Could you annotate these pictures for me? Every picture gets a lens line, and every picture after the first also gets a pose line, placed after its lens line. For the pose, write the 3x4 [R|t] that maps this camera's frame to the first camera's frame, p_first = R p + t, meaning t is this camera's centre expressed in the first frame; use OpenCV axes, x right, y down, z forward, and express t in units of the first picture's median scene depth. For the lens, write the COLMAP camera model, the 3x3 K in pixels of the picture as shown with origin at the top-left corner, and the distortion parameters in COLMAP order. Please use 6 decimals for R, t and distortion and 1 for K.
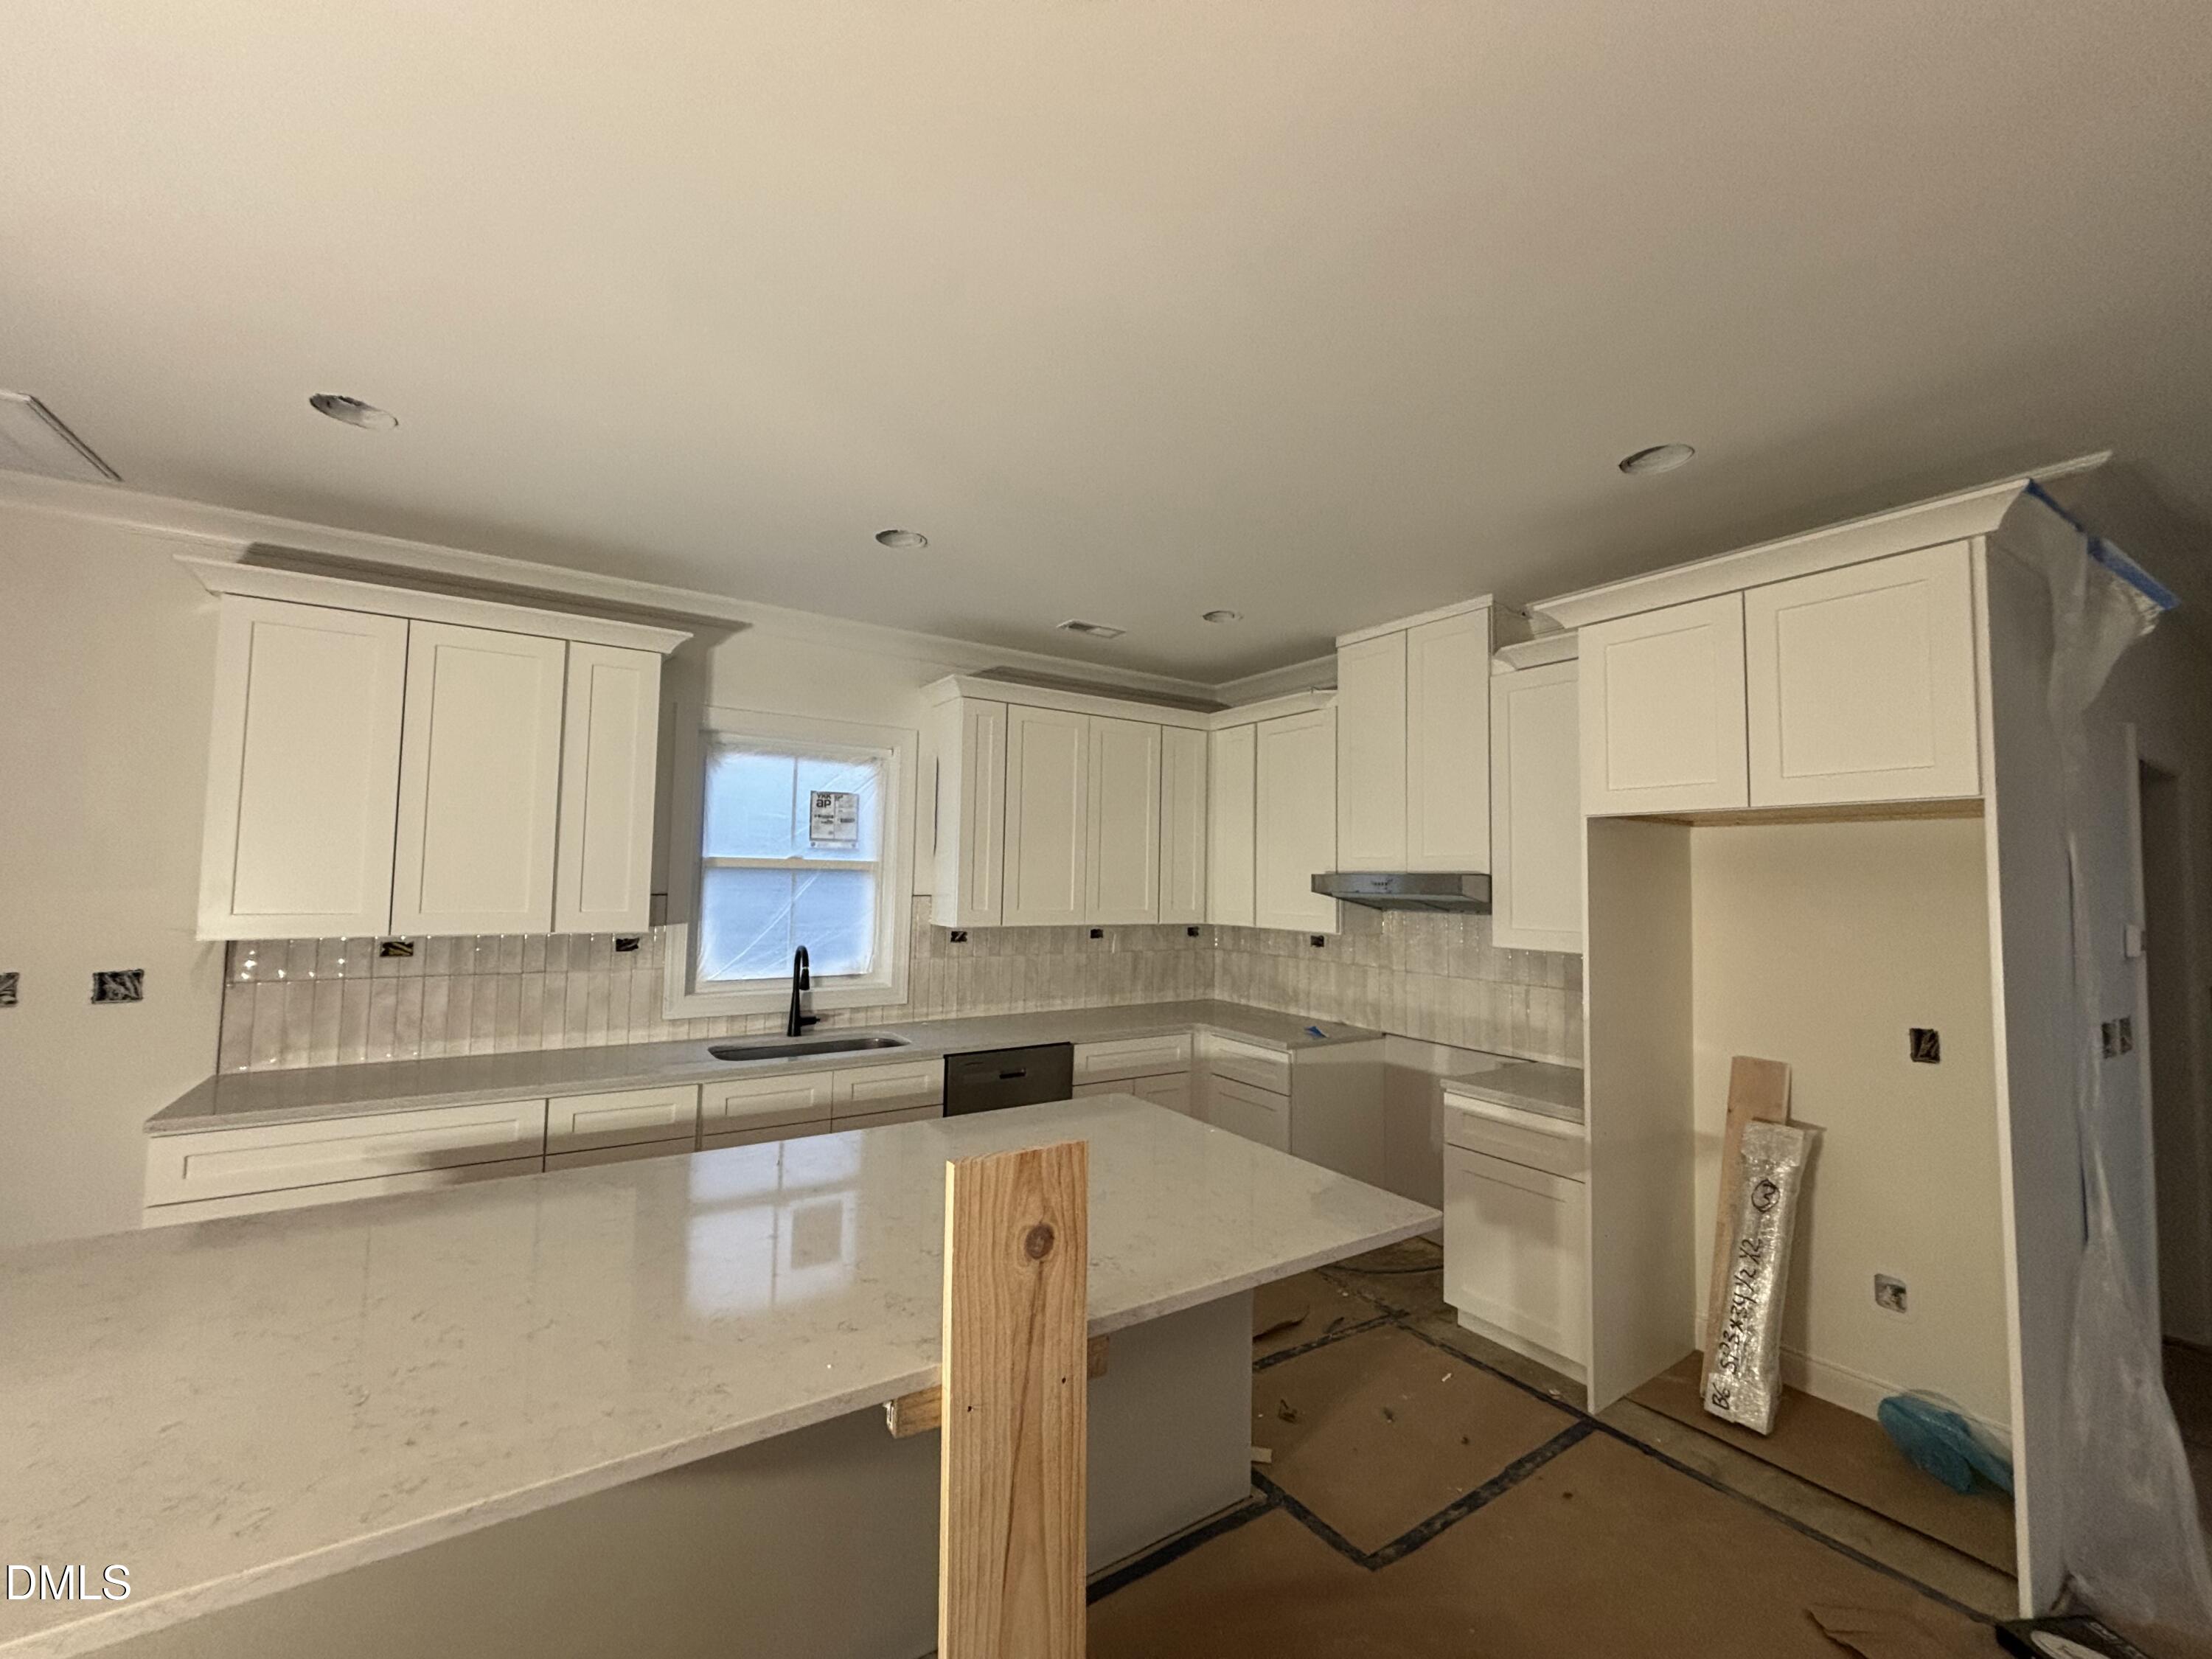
lens RADIAL K [[887.4, 0, 1098.8], [0, 887.4, 828.9], [0, 0, 1]] dist [-0.000996, 0.000687]
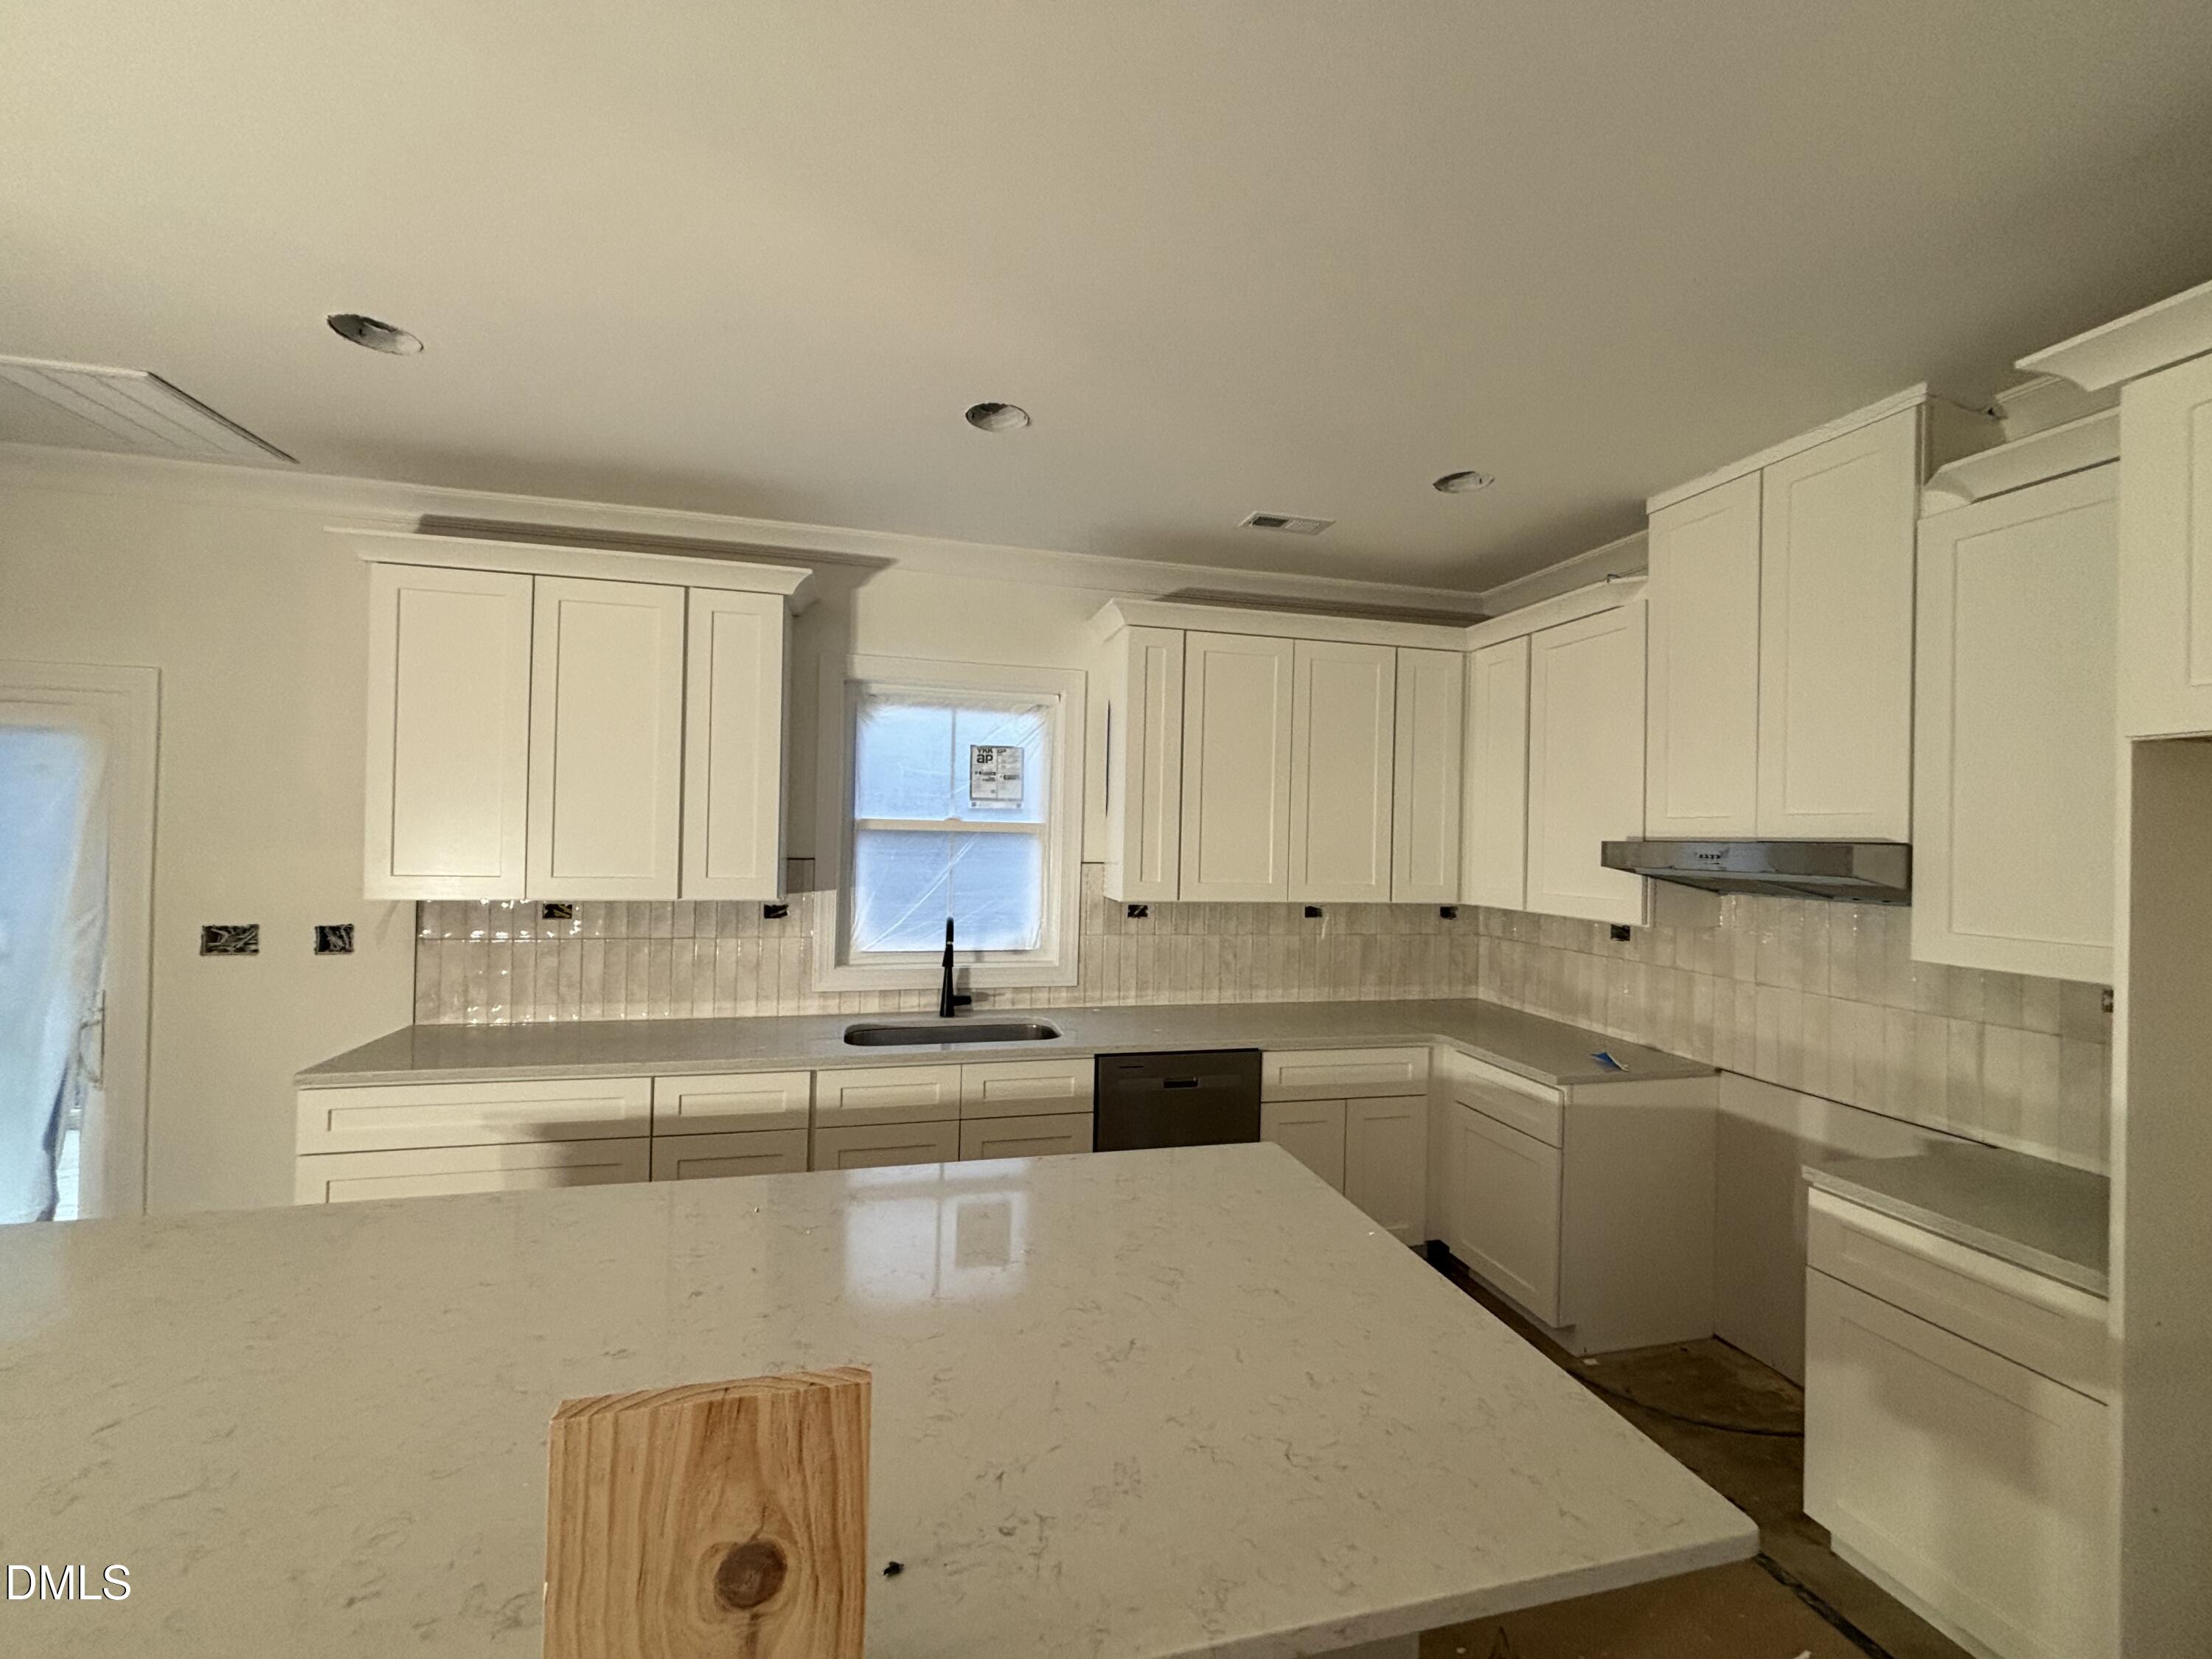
lens RADIAL K [[887.4, 0, 1104.2], [0, 887.4, 826.7], [0, 0, 1]] dist [-0.000996, 0.000687]
pose [[0.945323, 0.000318, -0.326137, 0.103677], [0.013066, 0.999160, 0.038844, 0.007589], [0.325875, -0.040982, 0.944524, 0.217306]]
